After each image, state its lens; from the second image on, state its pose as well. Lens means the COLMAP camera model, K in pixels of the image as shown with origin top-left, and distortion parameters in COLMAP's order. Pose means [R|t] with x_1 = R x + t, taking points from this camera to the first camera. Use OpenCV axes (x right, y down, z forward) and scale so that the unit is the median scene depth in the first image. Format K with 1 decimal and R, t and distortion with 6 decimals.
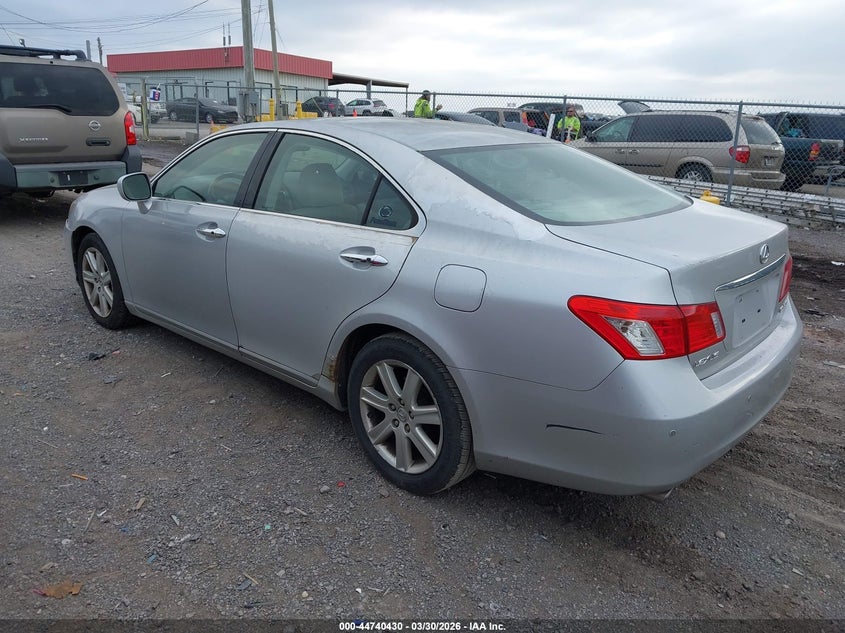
lens RADIAL K [[661.5, 0, 422.5], [0, 661.5, 316.5], [0, 0, 1]] dist [0.007239, 0.004917]
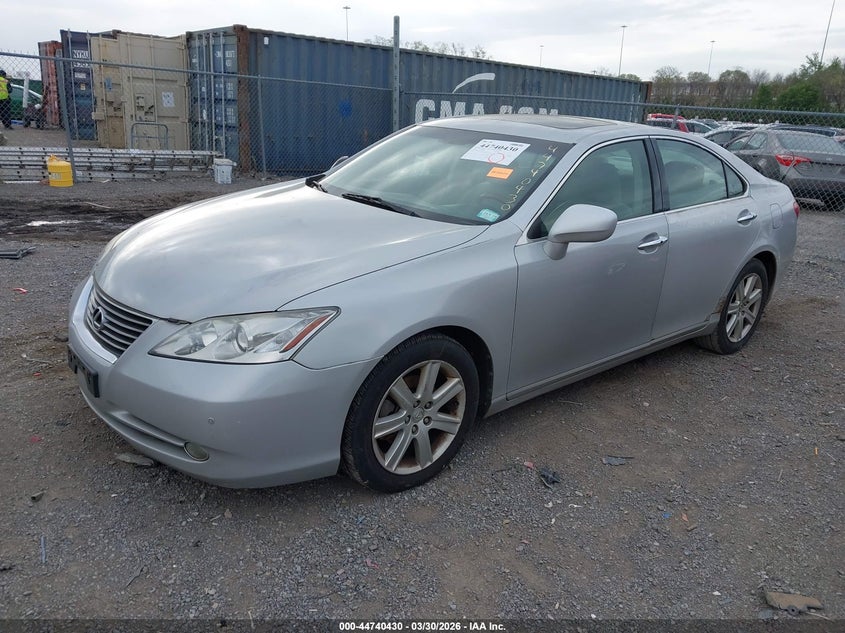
lens RADIAL K [[661.5, 0, 422.5], [0, 661.5, 316.5], [0, 0, 1]] dist [0.007239, 0.004917]
pose [[0.123590, -0.336742, 0.933451, -0.910682], [0.247767, 0.921341, 0.299569, -0.280982], [-0.960904, 0.194255, 0.197302, 0.785119]]
